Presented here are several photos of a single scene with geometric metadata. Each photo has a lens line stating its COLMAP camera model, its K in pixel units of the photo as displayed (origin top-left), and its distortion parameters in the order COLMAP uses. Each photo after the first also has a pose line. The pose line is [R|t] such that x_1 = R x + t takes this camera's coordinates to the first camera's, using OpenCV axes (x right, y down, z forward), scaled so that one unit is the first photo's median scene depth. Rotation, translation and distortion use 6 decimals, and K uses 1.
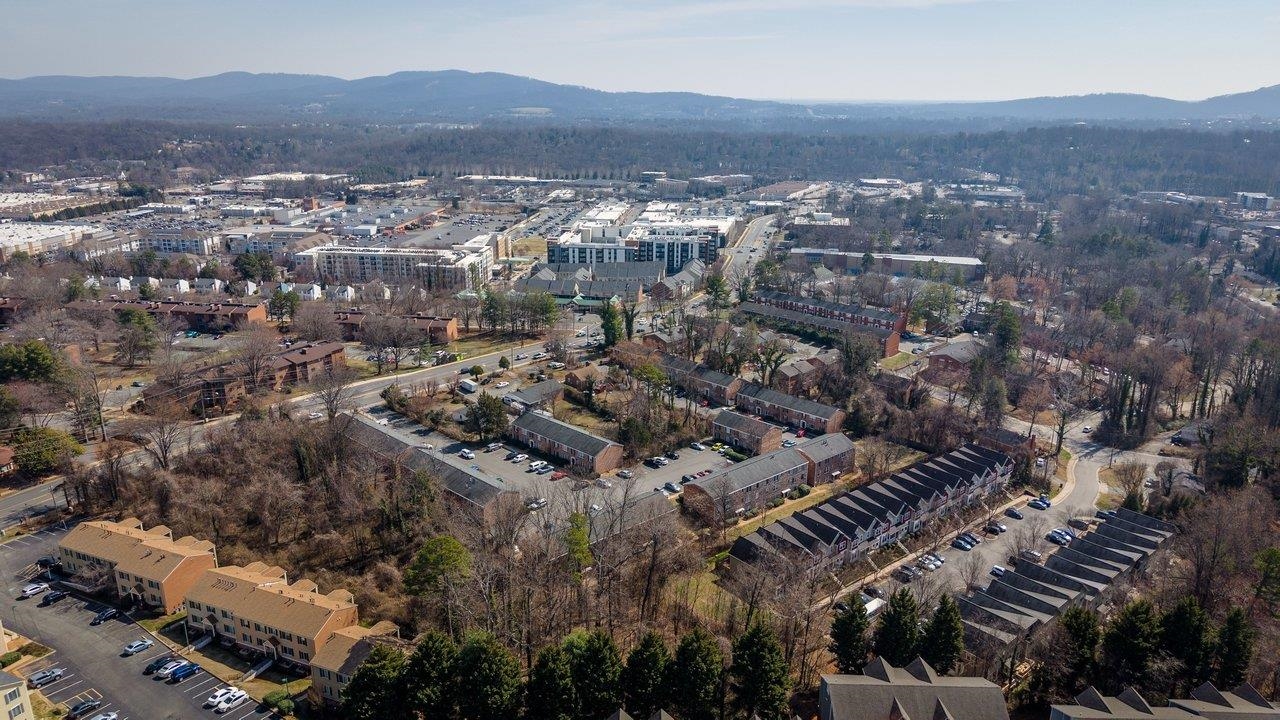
lens RADIAL K [[841.7, 0, 640.0], [0, 841.7, 360.0], [0, 0, 1]] dist [0.074706, -0.095037]
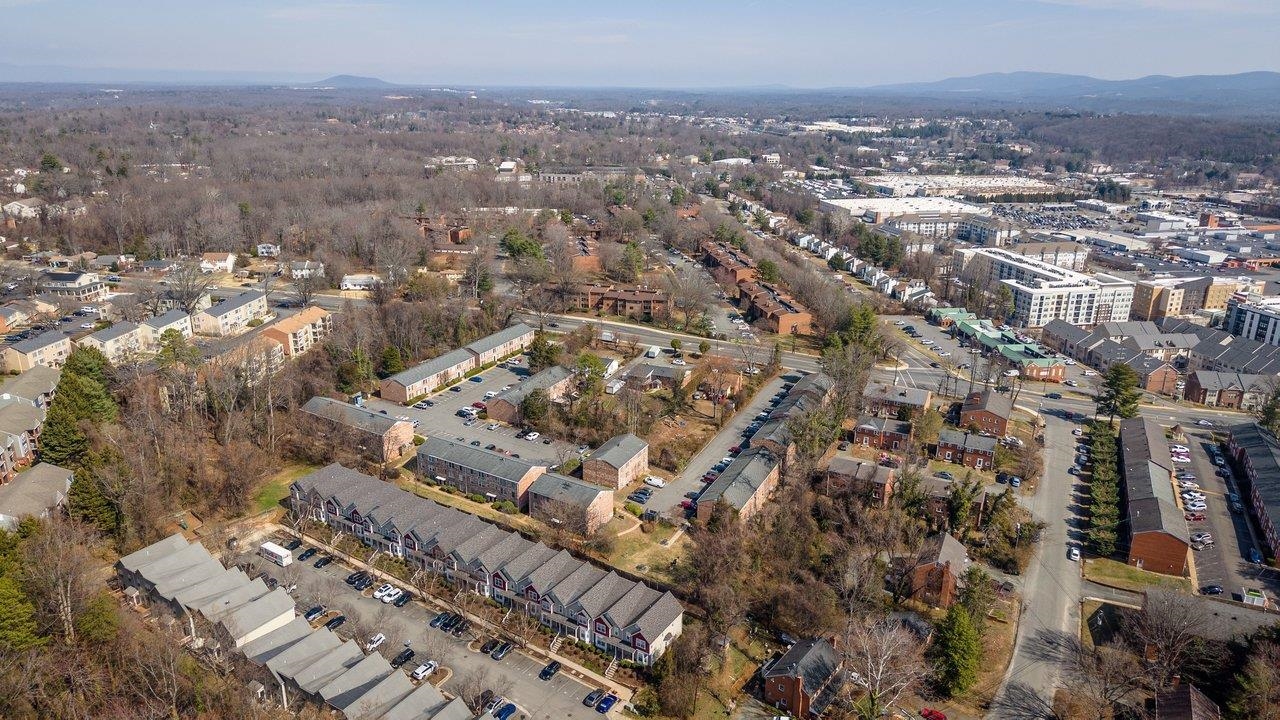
lens RADIAL K [[848.6, 0, 640.0], [0, 848.6, 360.0], [0, 0, 1]] dist [0.033049, -0.042971]
pose [[0.301480, 0.290056, -0.908283, 0.267140], [-0.291227, 0.935095, 0.201953, -0.059094], [0.907908, 0.203632, 0.366384, 0.193869]]
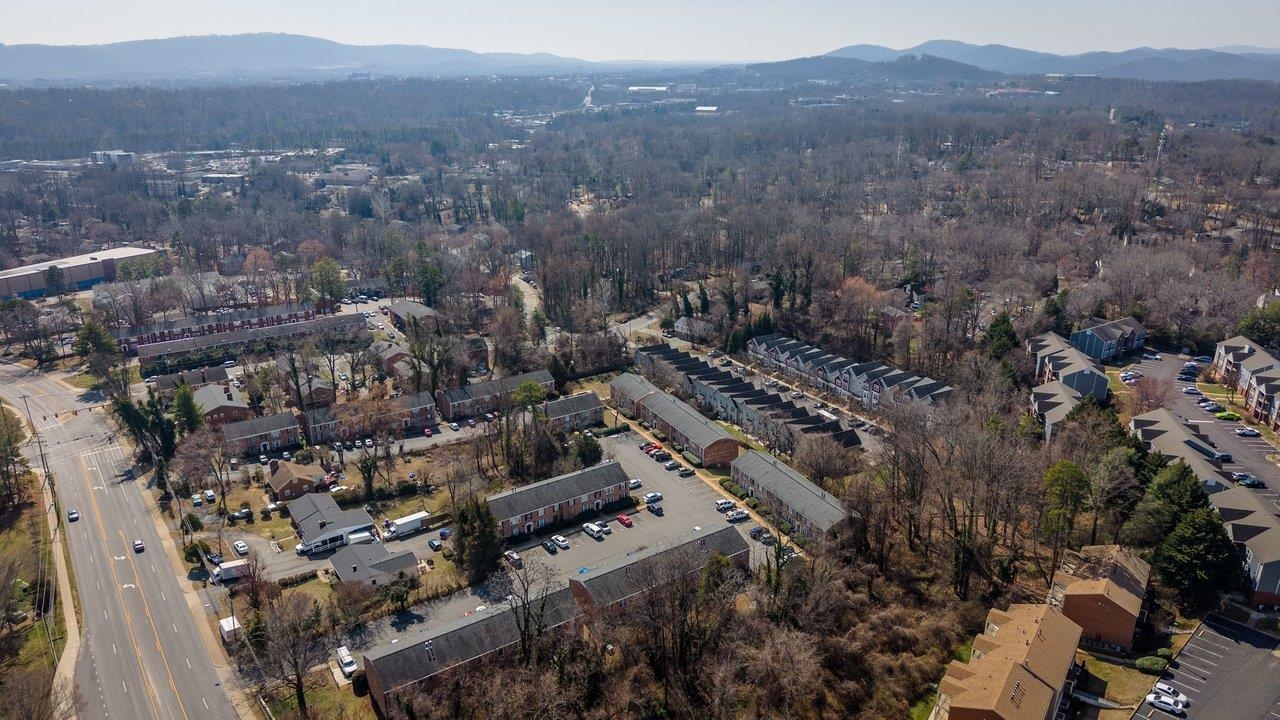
lens RADIAL K [[841.7, 0, 640.0], [0, 841.7, 360.0], [0, 0, 1]] dist [0.074706, -0.095037]
pose [[0.224410, -0.329732, 0.917015, -0.205034], [0.289542, 0.921081, 0.260337, -0.056158], [-0.930487, 0.207092, 0.302171, 0.180089]]
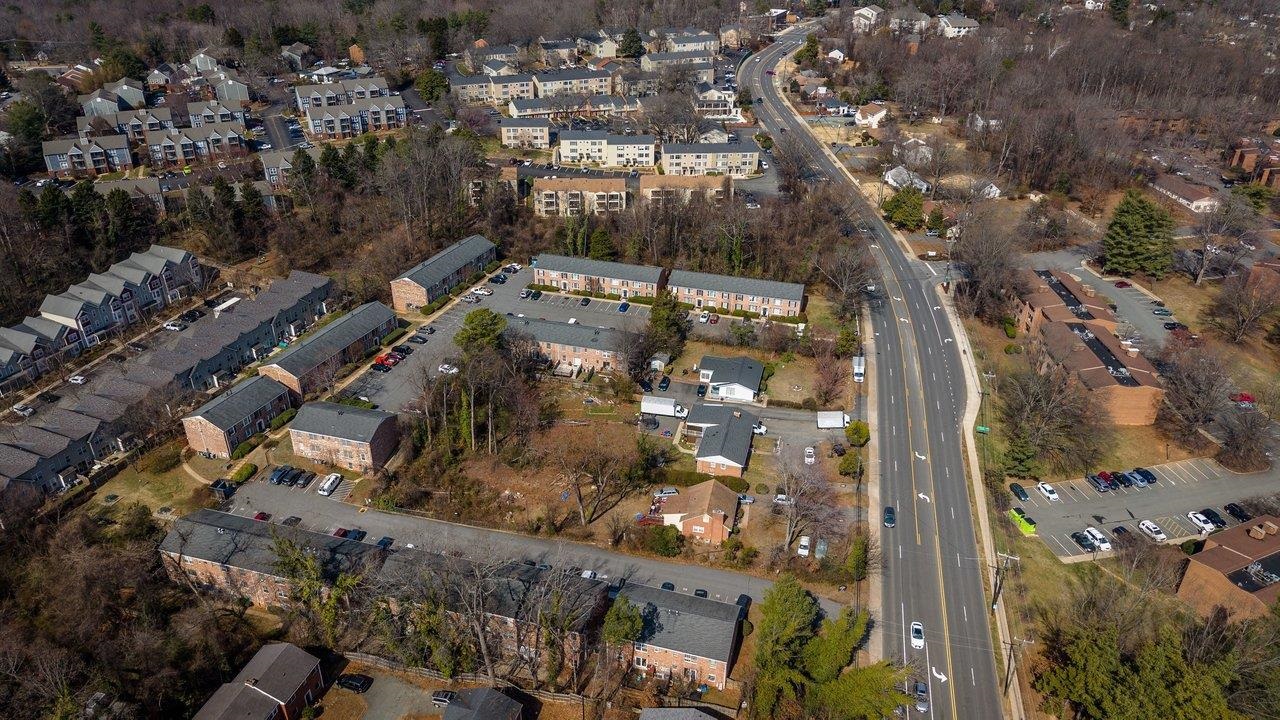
lens RADIAL K [[848.6, 0, 640.0], [0, 848.6, 360.0], [0, 0, 1]] dist [0.033049, -0.042971]
pose [[-0.882792, 0.211343, -0.419538, 0.056923], [-0.158731, 0.706355, 0.689831, -0.134469], [0.442134, 0.675571, -0.590018, 0.424601]]
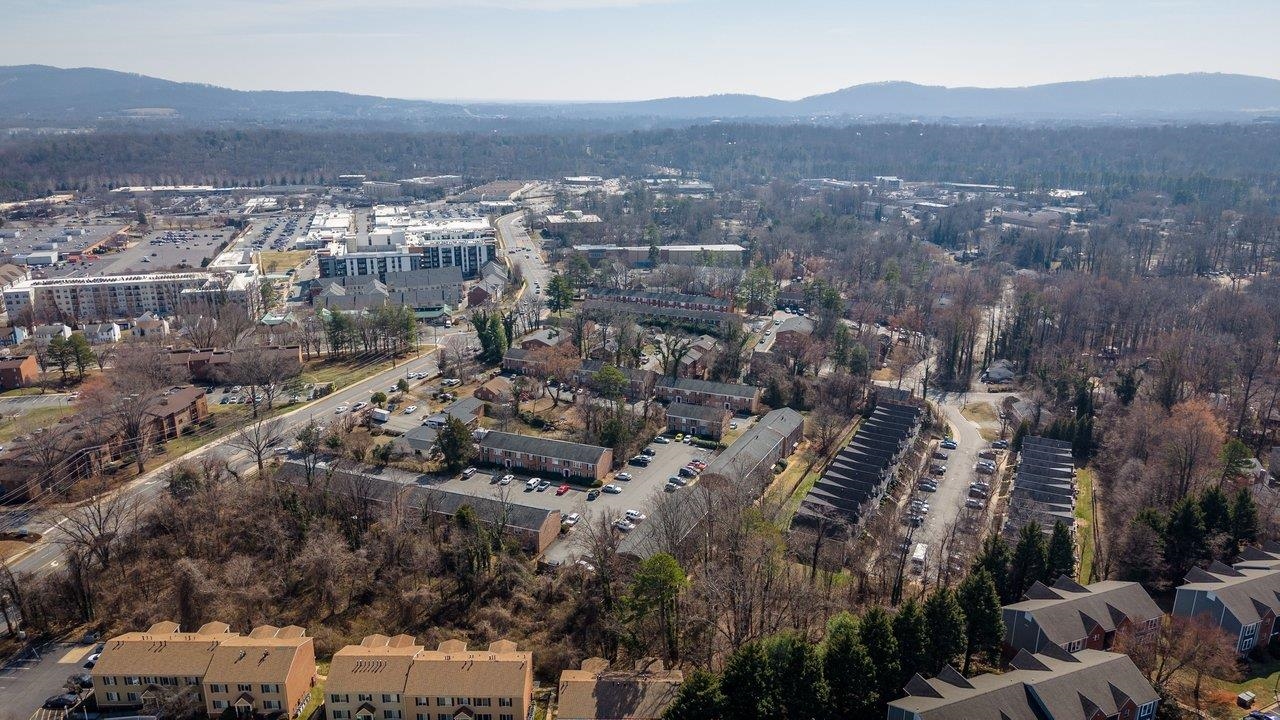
lens RADIAL K [[848.6, 0, 640.0], [0, 848.6, 360.0], [0, 0, 1]] dist [0.033049, -0.042971]
pose [[0.924309, -0.114099, 0.364191, -0.089618], [0.114346, 0.993220, 0.020961, -0.004951], [-0.364113, 0.022269, 0.931088, 0.017248]]
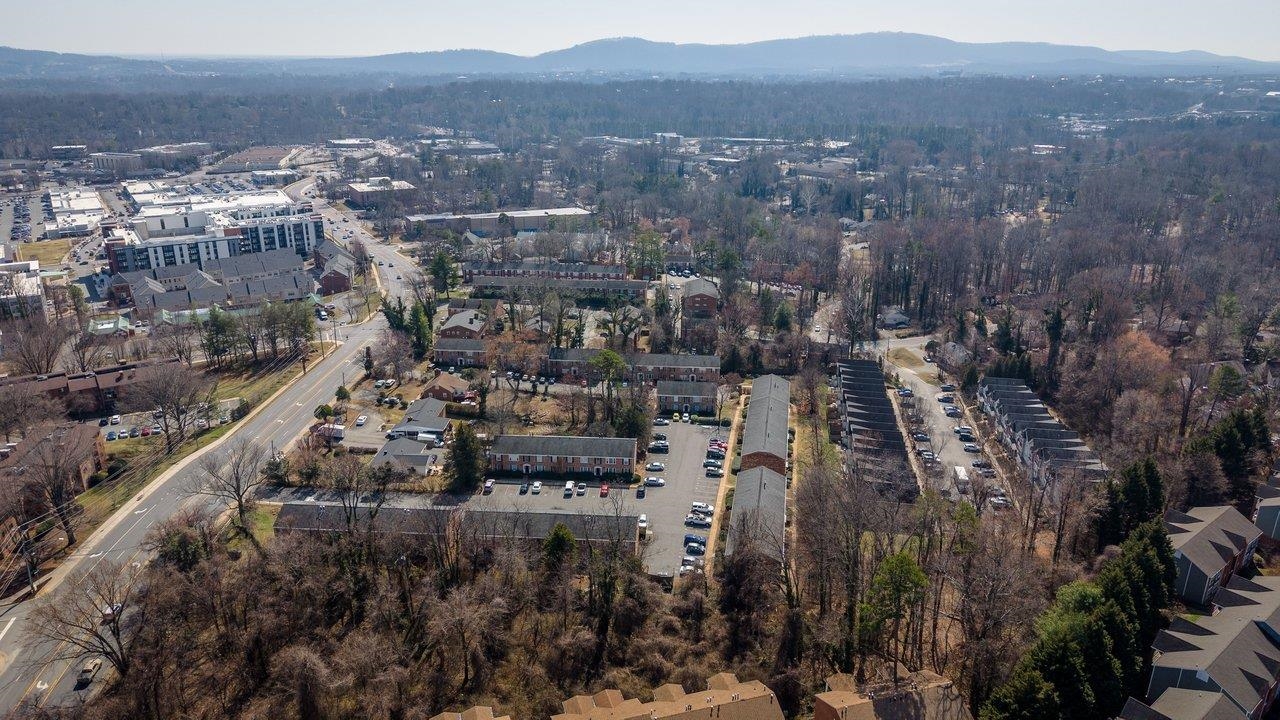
lens RADIAL K [[851.5, 0, 643.6], [0, 851.5, 361.7], [0, 0, 1]] dist [0.000730, -0.005272]
pose [[0.770531, -0.217193, 0.599257, -0.145275], [0.187524, 0.975791, 0.112543, -0.021906], [-0.609194, 0.025657, 0.792606, 0.069305]]
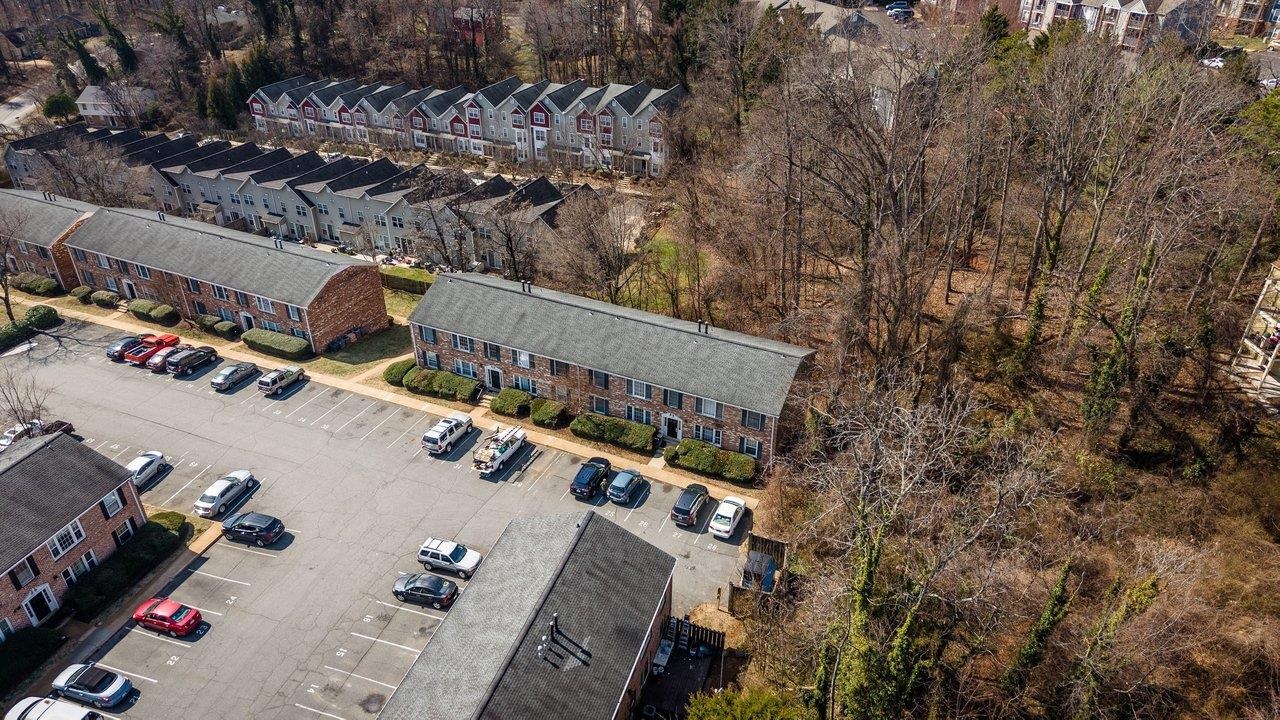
lens RADIAL K [[851.5, 0, 643.6], [0, 851.5, 361.7], [0, 0, 1]] dist [0.000730, -0.005272]
pose [[-0.421200, -0.483901, 0.767092, -0.077701], [0.263649, 0.743927, 0.614054, -0.007582], [-0.867802, 0.460882, -0.185762, 0.229094]]
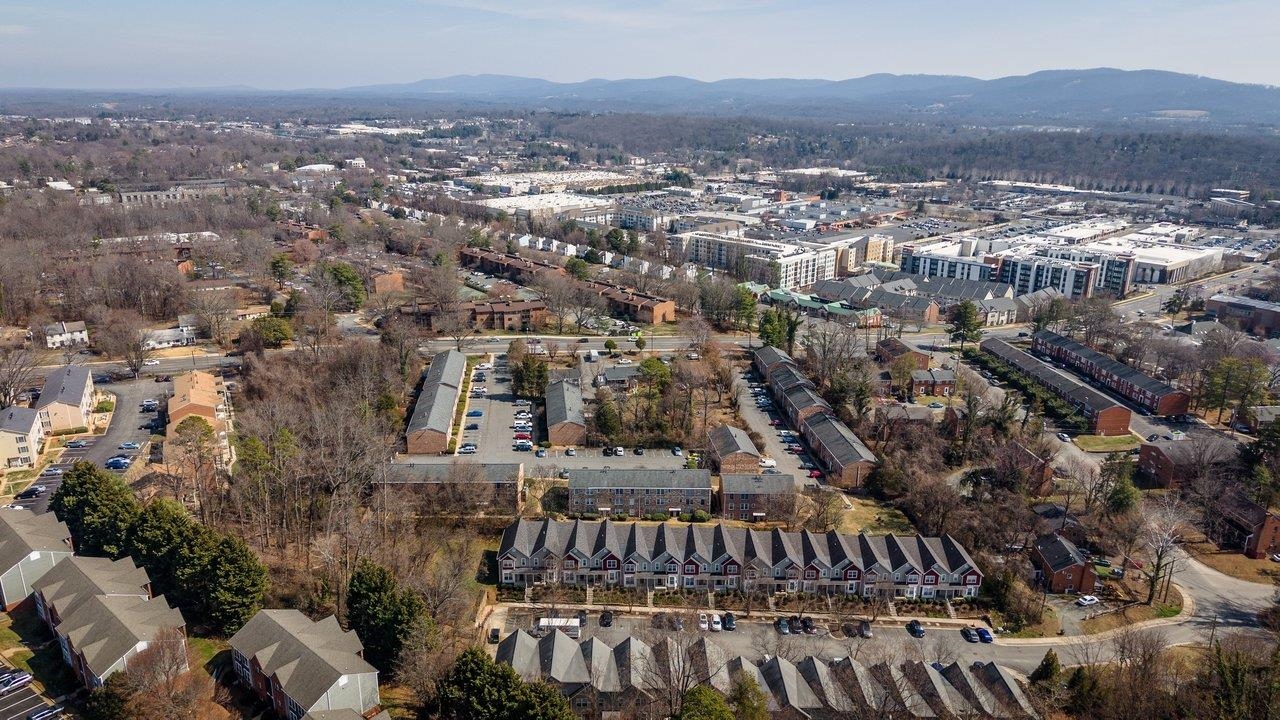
lens RADIAL K [[848.6, 0, 640.0], [0, 848.6, 360.0], [0, 0, 1]] dist [0.033049, -0.042971]
pose [[0.770184, 0.191996, -0.608238, 0.173013], [-0.193067, 0.979058, 0.064577, -0.015674], [0.607899, 0.067695, 0.791123, 0.054634]]
